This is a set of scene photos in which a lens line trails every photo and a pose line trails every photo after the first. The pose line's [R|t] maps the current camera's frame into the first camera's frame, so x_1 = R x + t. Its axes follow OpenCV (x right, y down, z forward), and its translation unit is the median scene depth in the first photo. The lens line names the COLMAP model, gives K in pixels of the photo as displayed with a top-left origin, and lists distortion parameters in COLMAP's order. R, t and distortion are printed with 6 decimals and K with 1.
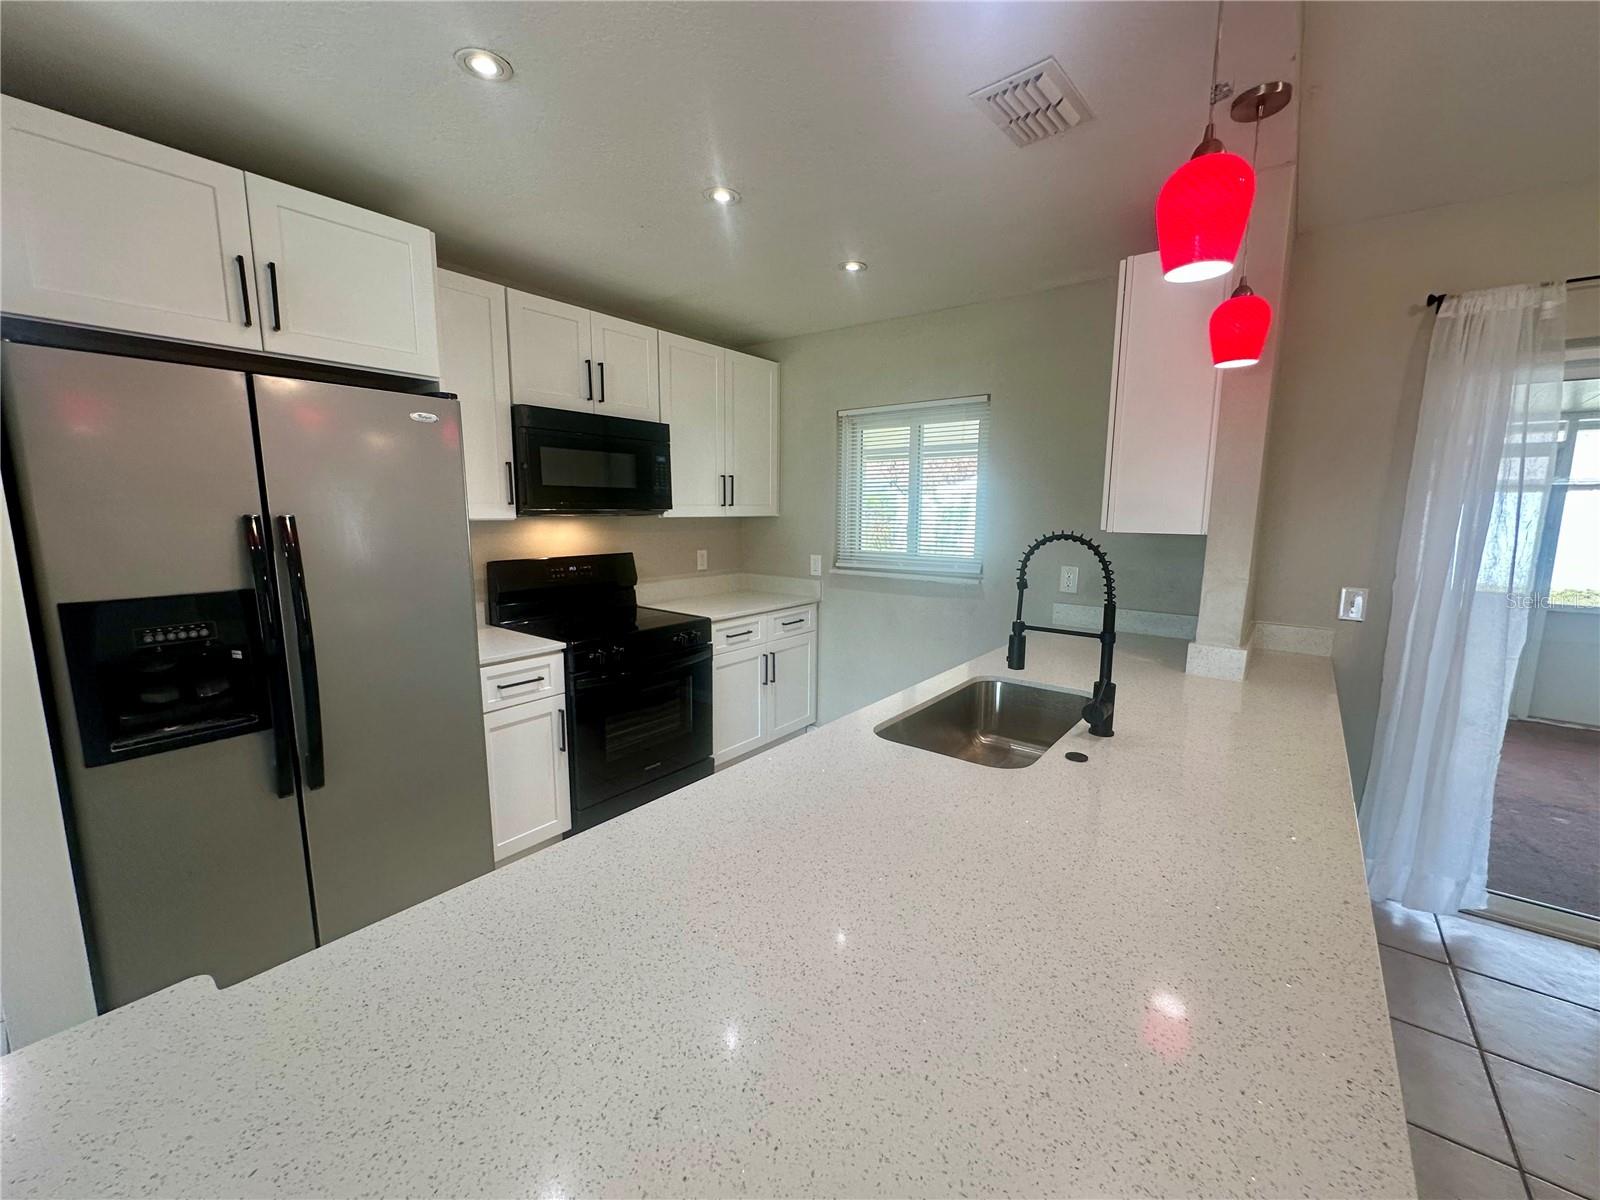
lens RADIAL K [[638.3, 0, 802.5], [0, 638.3, 603.6], [0, 0, 1]] dist [-0.000126, -0.000152]
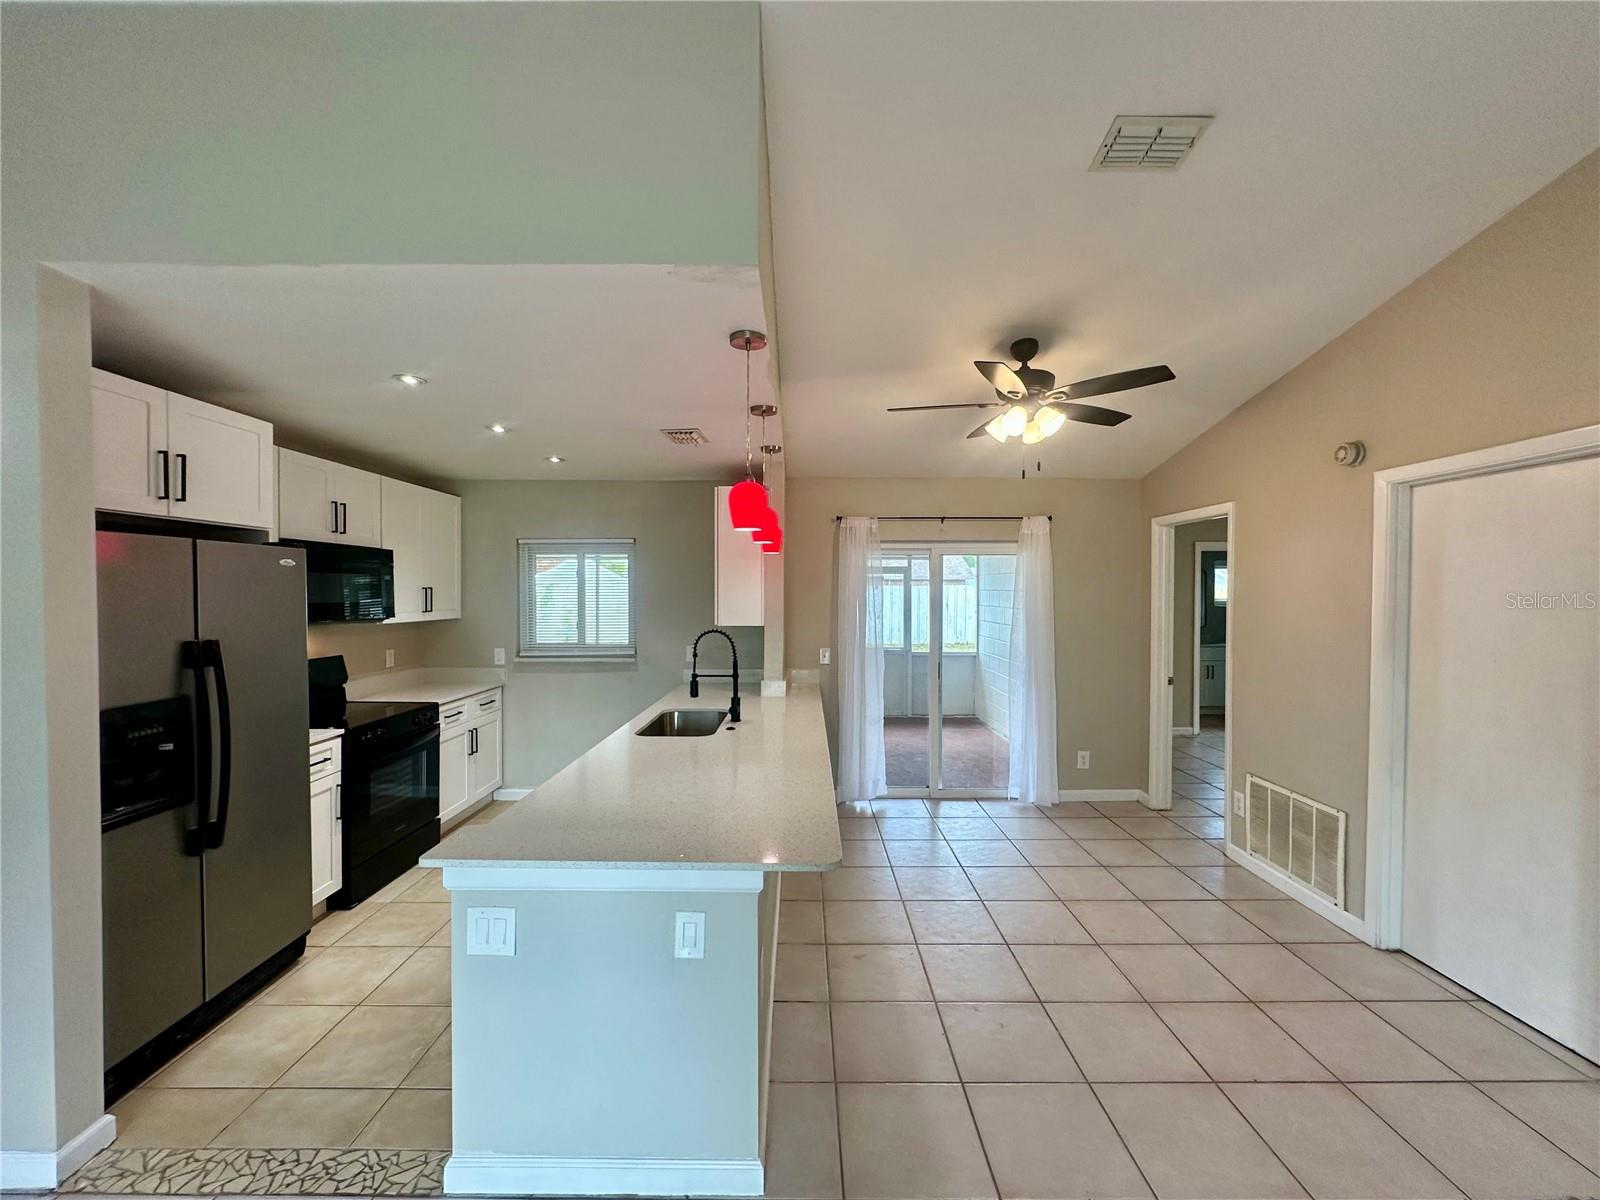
lens RADIAL K [[638.3, 0, 808.0], [0, 638.3, 602.9], [0, 0, 1]] dist [-0.000126, -0.000152]
pose [[0.787068, -0.014424, 0.616698, -0.408844], [0.095718, 0.990474, -0.098996, 0.027021], [-0.609395, 0.136946, 0.780951, -0.546176]]
